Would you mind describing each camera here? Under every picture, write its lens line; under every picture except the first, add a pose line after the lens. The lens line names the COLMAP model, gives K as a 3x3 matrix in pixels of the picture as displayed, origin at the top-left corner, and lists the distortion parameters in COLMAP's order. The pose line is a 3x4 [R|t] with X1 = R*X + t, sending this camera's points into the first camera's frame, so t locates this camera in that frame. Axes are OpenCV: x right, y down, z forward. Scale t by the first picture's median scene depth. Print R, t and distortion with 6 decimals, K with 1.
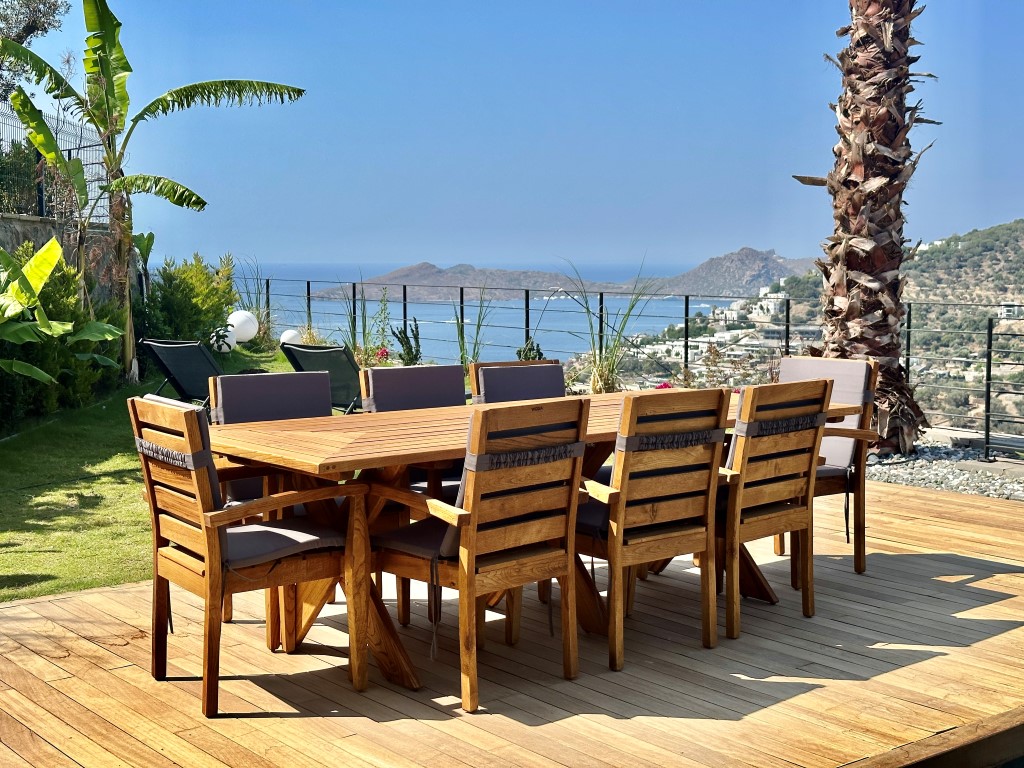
lens RADIAL K [[1433.9, 0, 513.6], [0, 1433.9, 378.5], [0, 0, 1]] dist [0.251057, -1.139686]
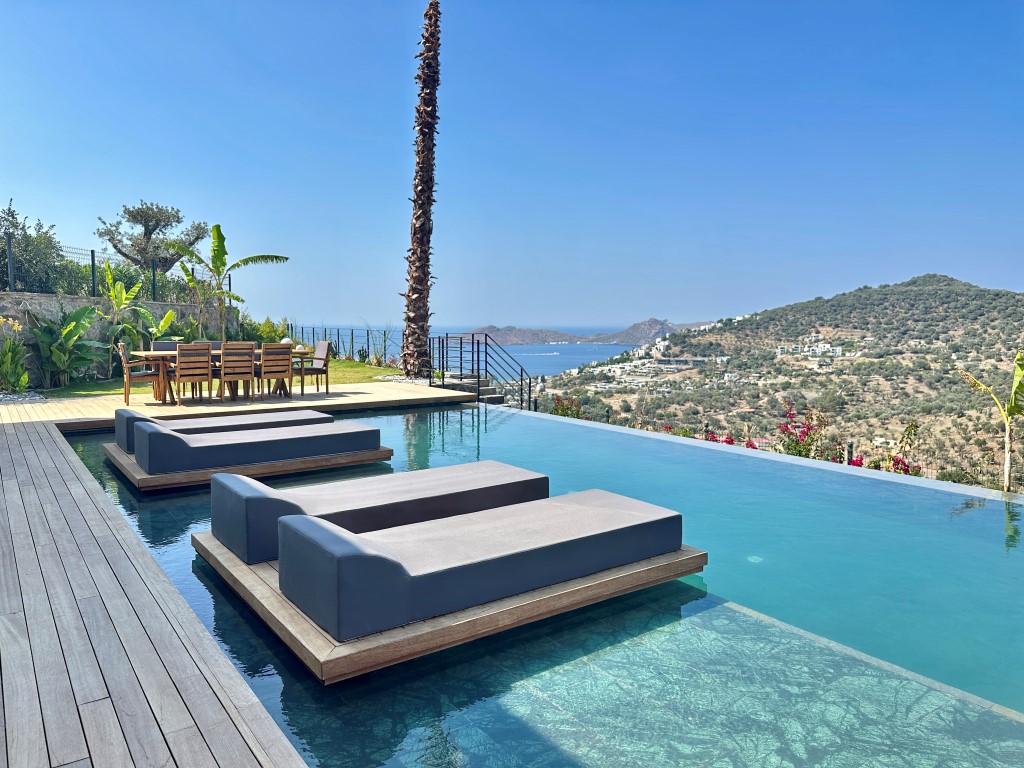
lens RADIAL K [[720.5, 0, 507.2], [0, 720.5, 378.2], [0, 0, 1]] dist [0.098057, -0.166535]
pose [[0.999152, 0.007257, -0.040539, 0.272307], [-0.007547, 0.999947, -0.007015, 0.032994], [0.040486, 0.007315, 0.999153, -0.333356]]
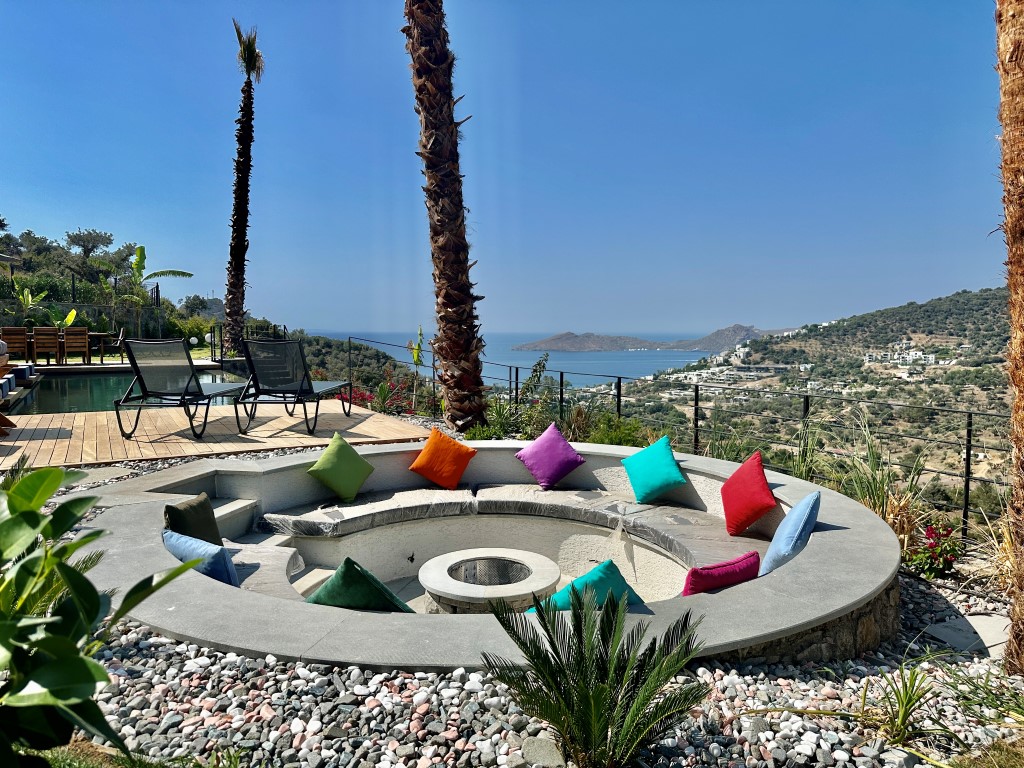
lens RADIAL K [[720.5, 0, 507.2], [0, 720.5, 378.2], [0, 0, 1]] dist [0.098057, -0.166535]
pose [[0.988344, 0.013850, -0.151608, 0.730654], [-0.016311, 0.999754, -0.015001, 0.069252], [0.151363, 0.017299, 0.988327, -0.558661]]
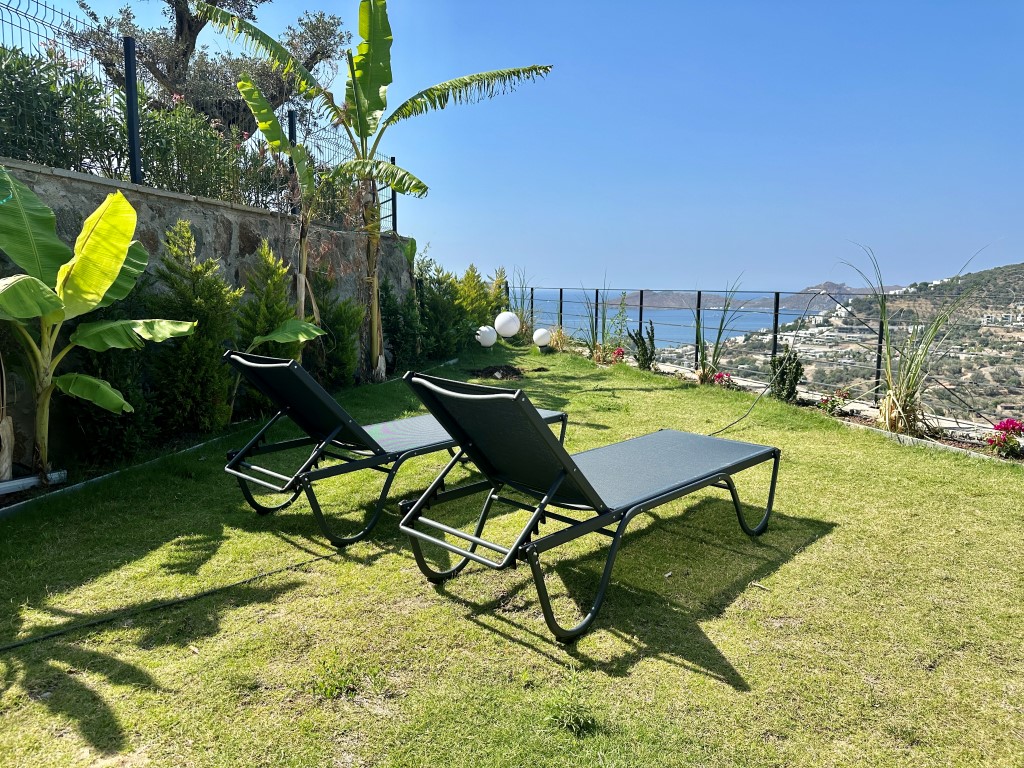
lens RADIAL K [[720.5, 0, 507.2], [0, 720.5, 378.2], [0, 0, 1]] dist [0.098057, -0.166535]
pose [[0.968502, 0.039174, -0.245906, -0.032120], [-0.028676, 0.998524, 0.046129, -0.017782], [0.247350, -0.037624, 0.968196, 0.381634]]
